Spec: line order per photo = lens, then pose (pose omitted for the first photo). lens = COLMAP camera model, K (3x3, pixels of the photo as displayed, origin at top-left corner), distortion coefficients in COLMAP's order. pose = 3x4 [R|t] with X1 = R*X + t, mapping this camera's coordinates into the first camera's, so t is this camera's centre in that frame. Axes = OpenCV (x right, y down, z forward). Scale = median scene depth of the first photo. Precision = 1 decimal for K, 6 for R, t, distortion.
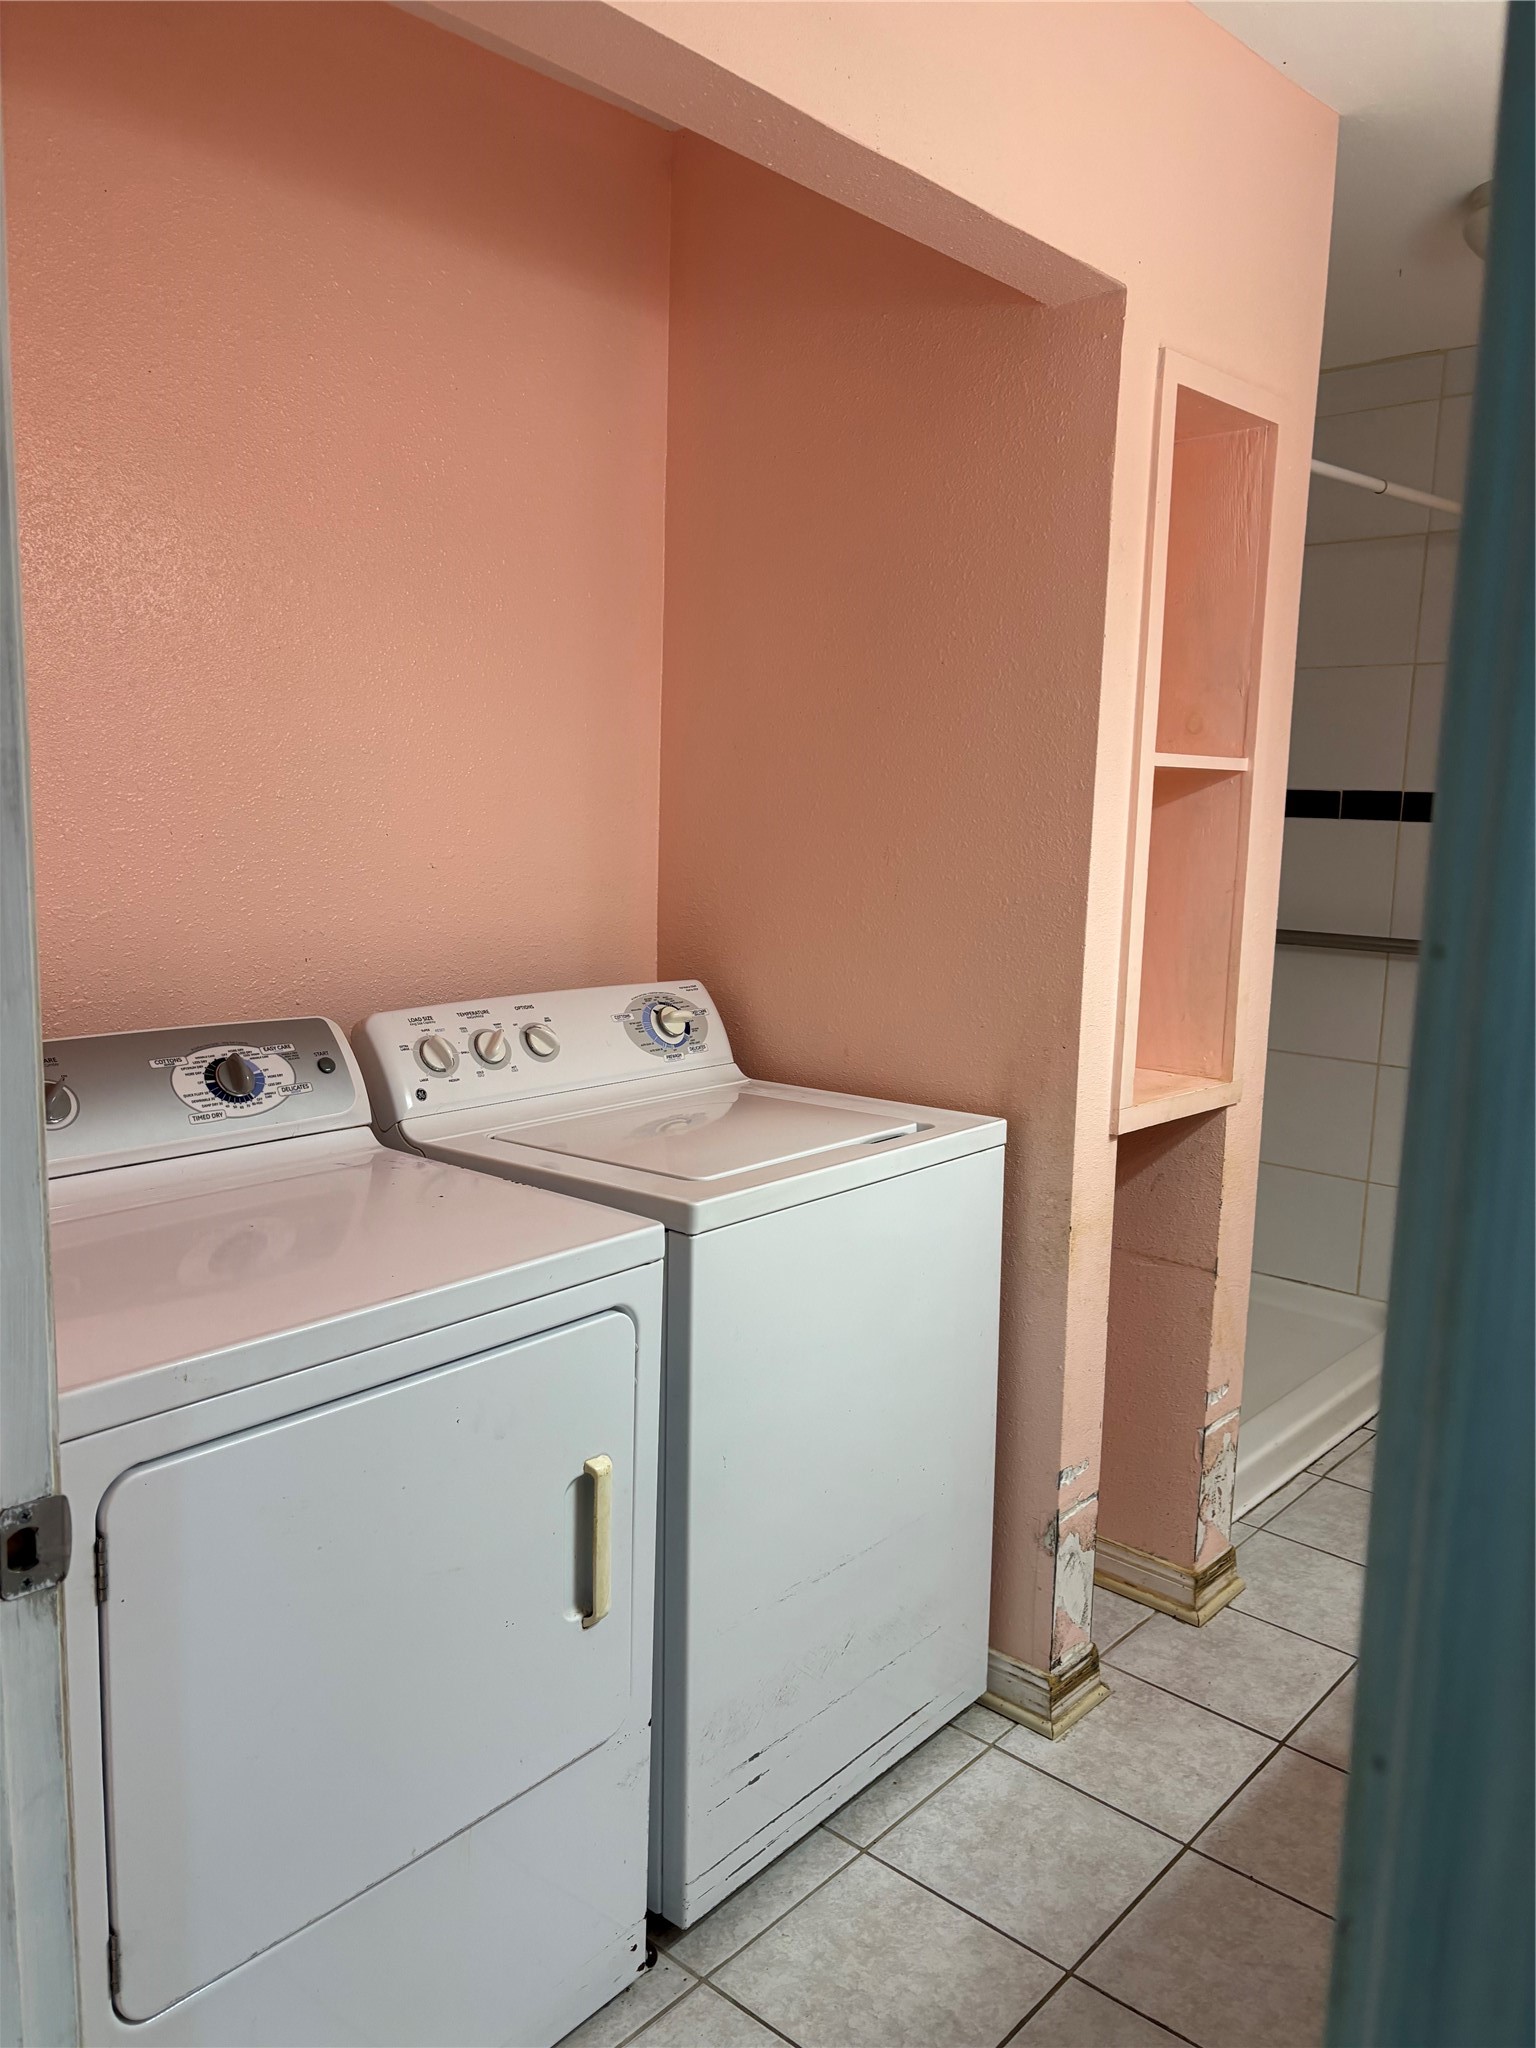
lens RADIAL K [[1567.1, 0, 768.0], [0, 1567.1, 1024.0], [0, 0, 1]] dist [0.071640, -0.075738]
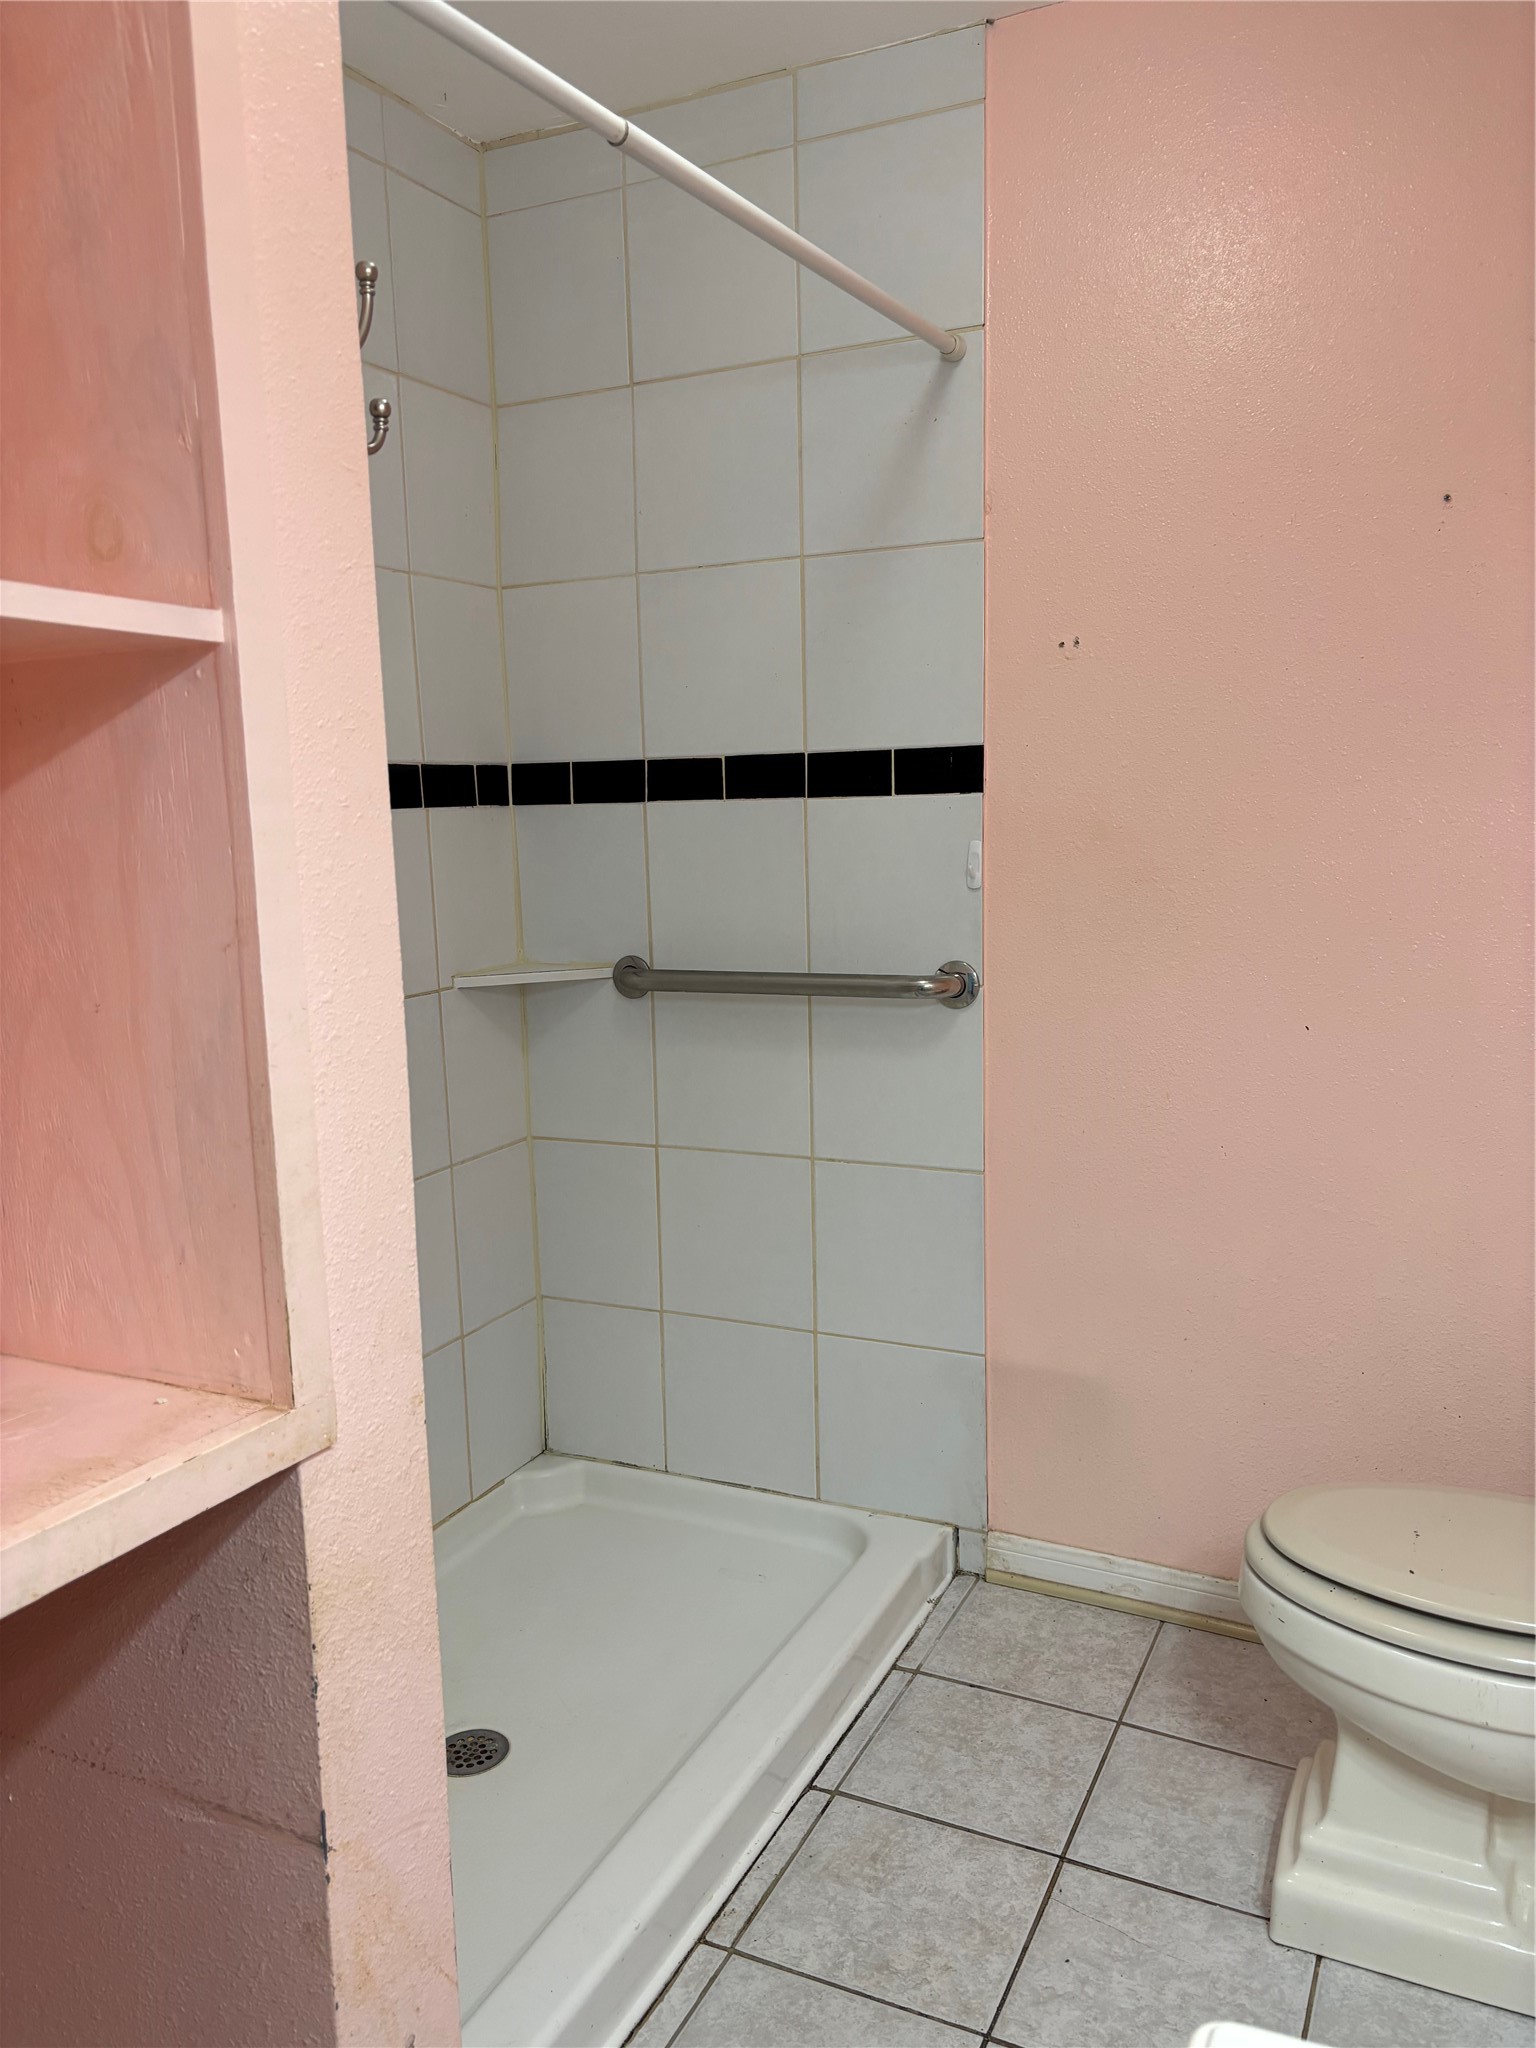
lens RADIAL K [[1528.9, 0, 769.8], [0, 1528.9, 1041.3], [0, 0, 1]] dist [0.043238, -0.063607]
pose [[0.962411, -0.091405, 0.255754, 0.326916], [0.091483, 0.995739, 0.011618, -0.052879], [-0.255726, 0.012216, 0.966672, 0.594169]]
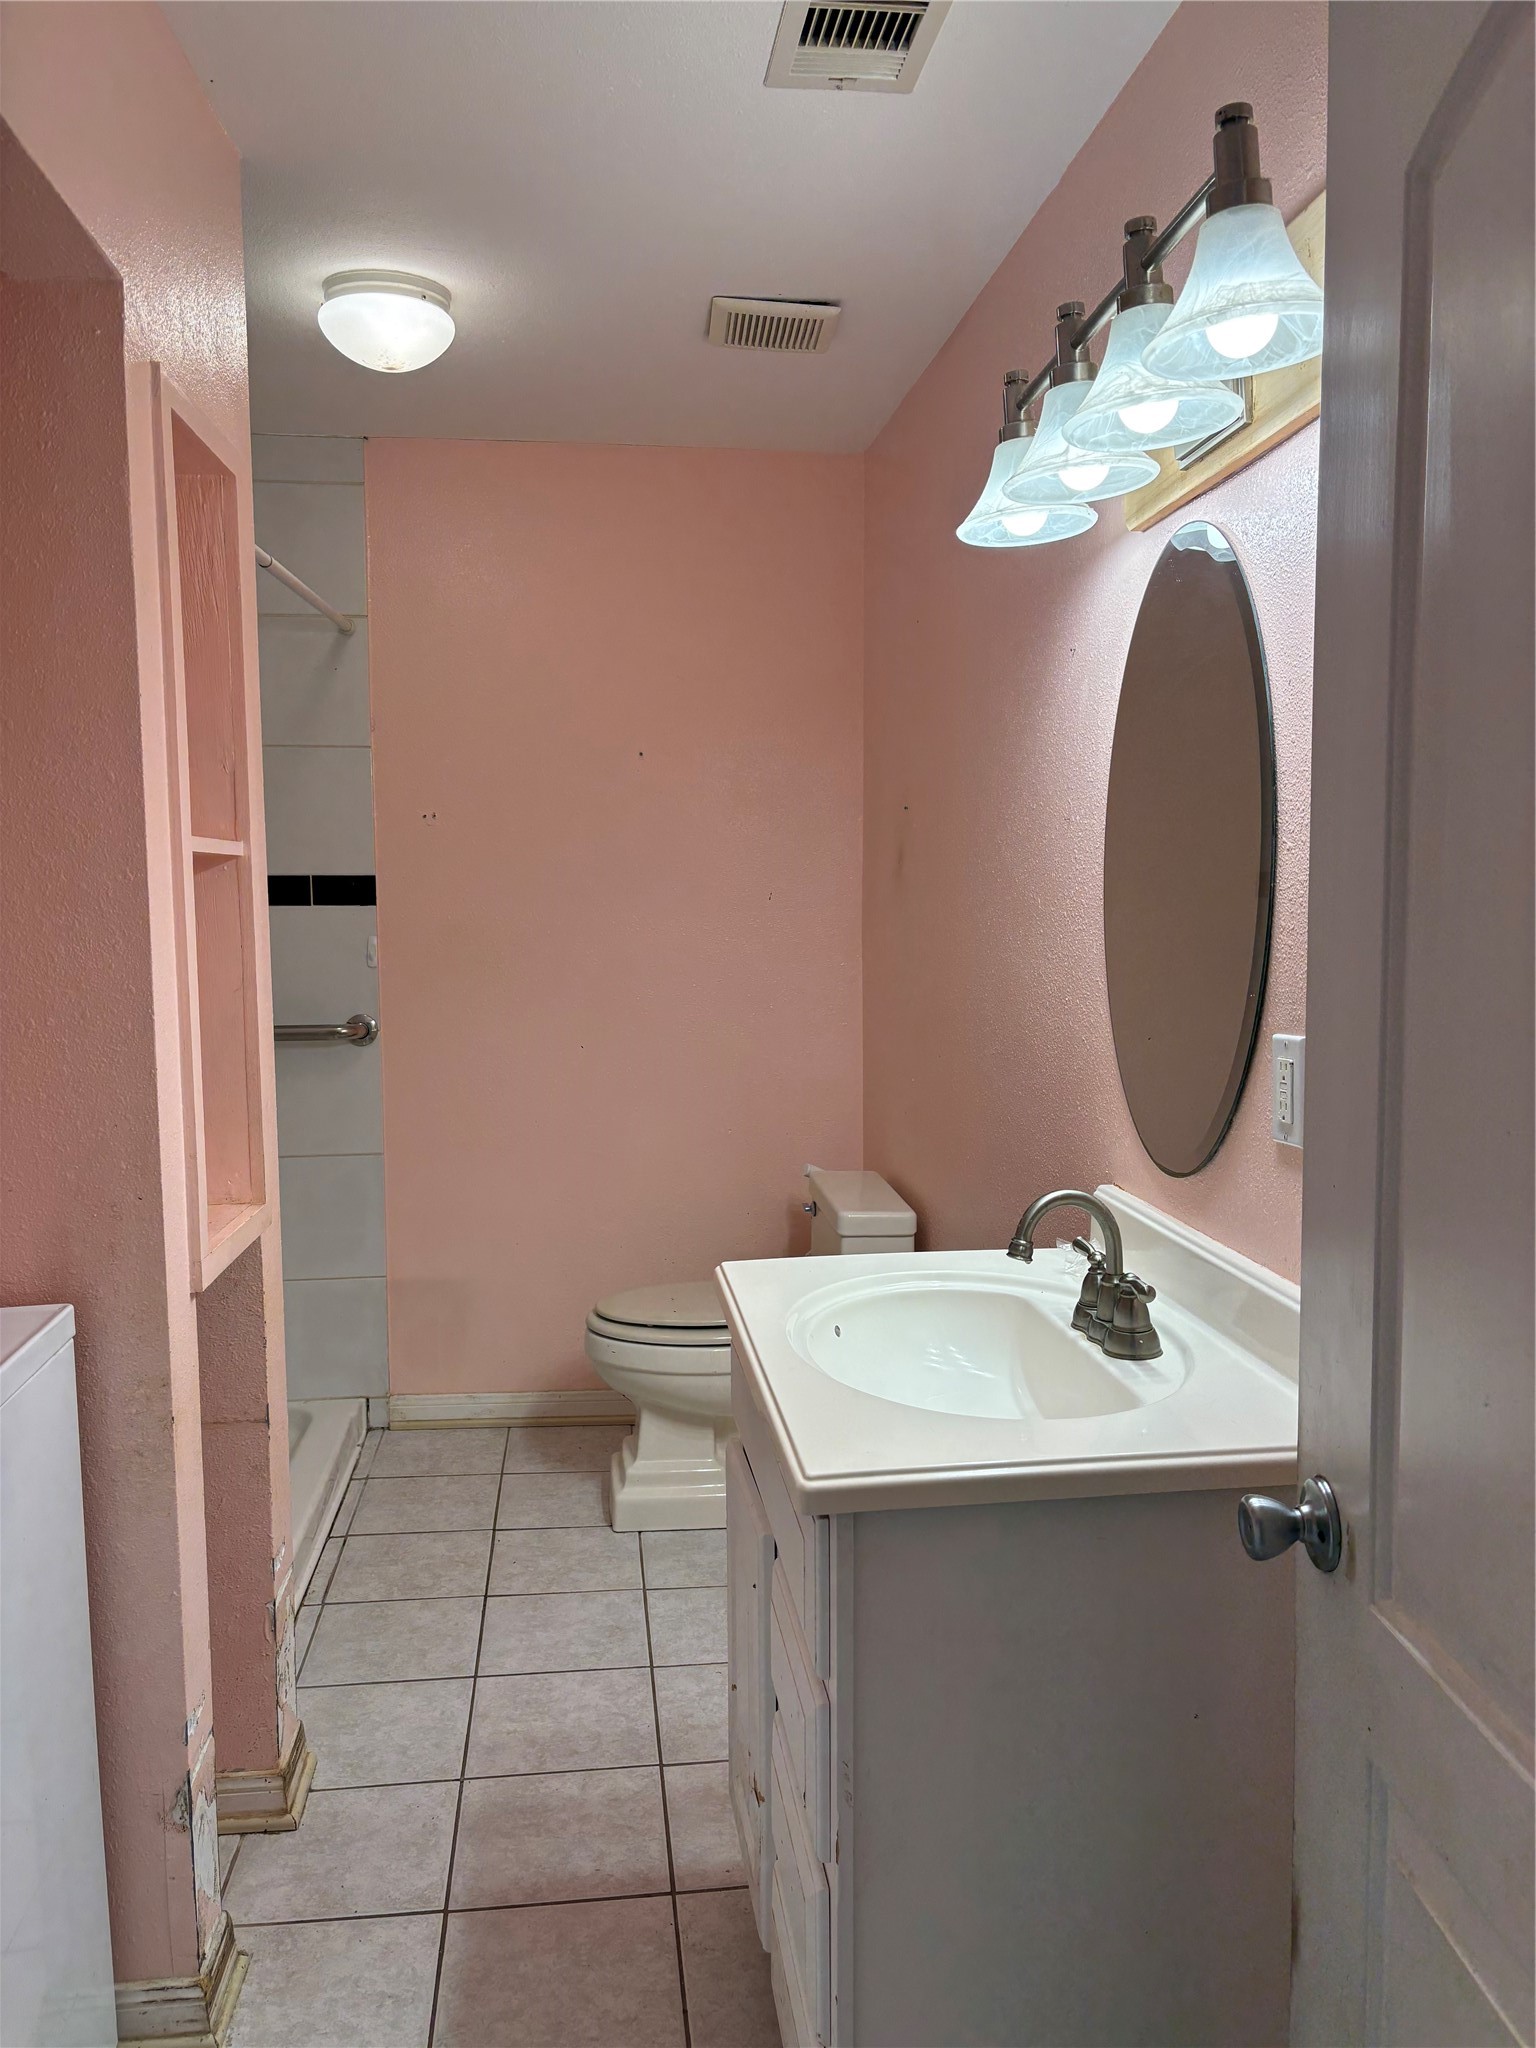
lens RADIAL K [[1567.1, 0, 768.0], [0, 1567.1, 1024.0], [0, 0, 1]] dist [0.071640, -0.075738]
pose [[0.667117, -0.096871, 0.738628, -0.168151], [0.133115, 0.991053, 0.009750, -0.035062], [-0.732964, 0.091818, 0.674043, 0.187477]]
